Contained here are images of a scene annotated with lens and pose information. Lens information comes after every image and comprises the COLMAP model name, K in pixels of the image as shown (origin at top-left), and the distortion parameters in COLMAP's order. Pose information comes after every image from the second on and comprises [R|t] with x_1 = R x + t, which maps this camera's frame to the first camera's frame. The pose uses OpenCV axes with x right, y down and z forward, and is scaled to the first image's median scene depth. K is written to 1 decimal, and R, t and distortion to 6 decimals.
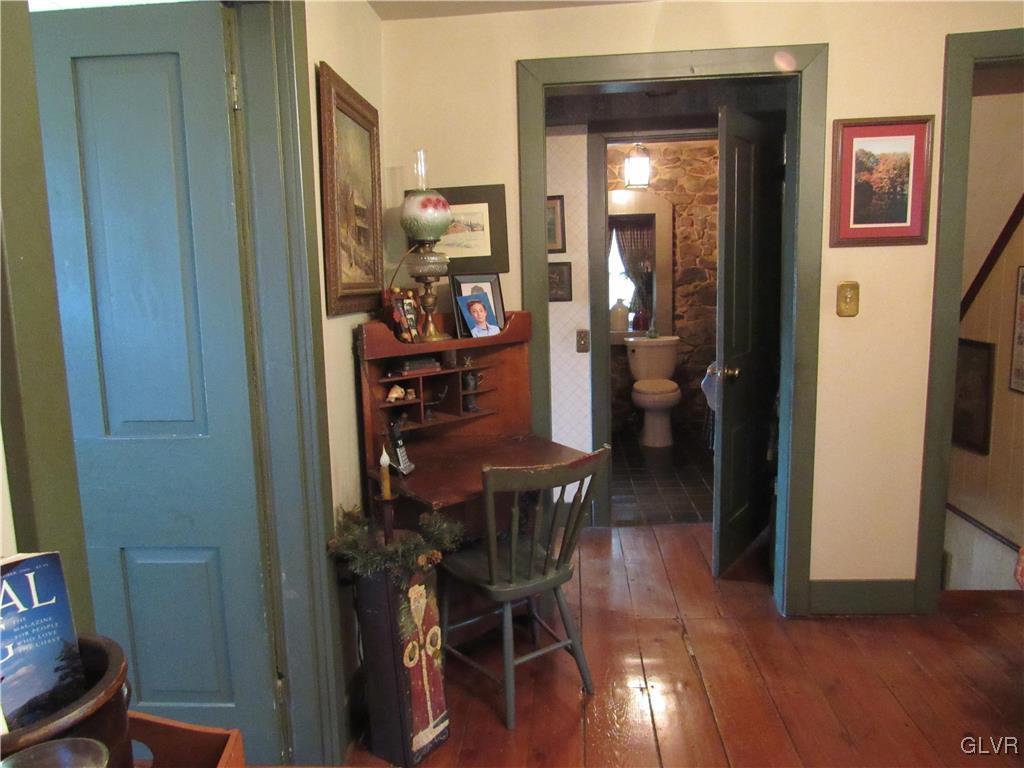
lens RADIAL K [[748.2, 0, 512.0], [0, 748.2, 384.0], [0, 0, 1]] dist [-0.008946, -0.001759]
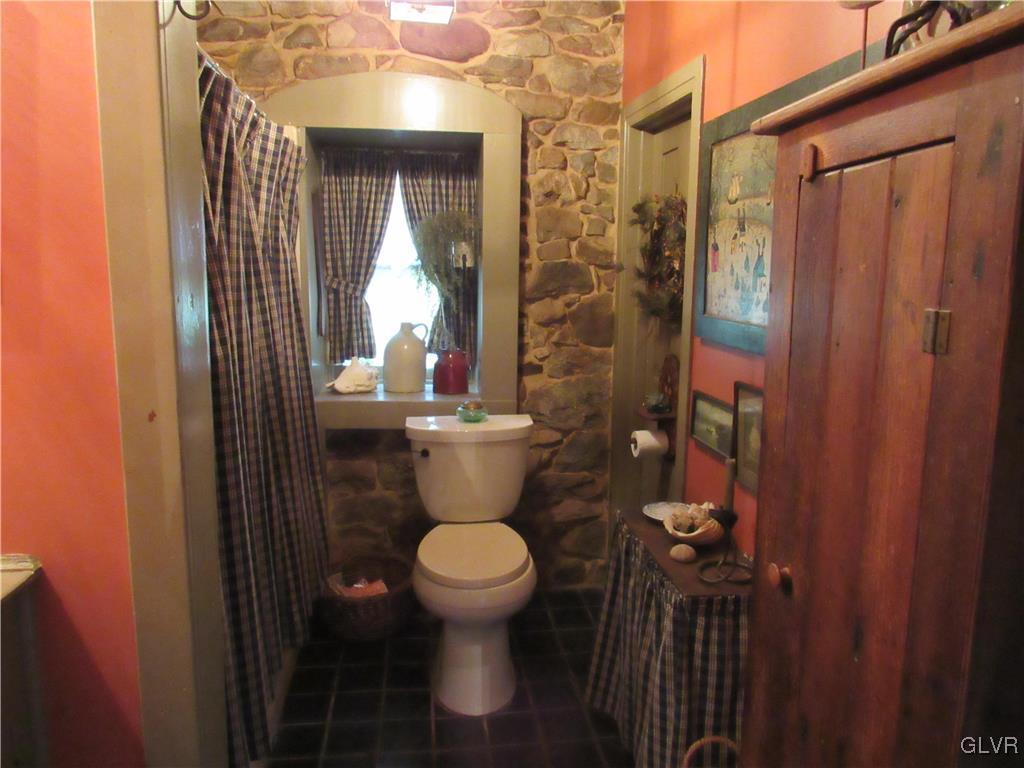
lens RADIAL K [[748.2, 0, 512.0], [0, 748.2, 384.0], [0, 0, 1]] dist [-0.008946, -0.001759]
pose [[0.979773, 0.013073, 0.199686, 0.121257], [-0.014740, 0.999868, 0.006861, -0.084077], [-0.199570, -0.009666, 0.979836, 0.559383]]
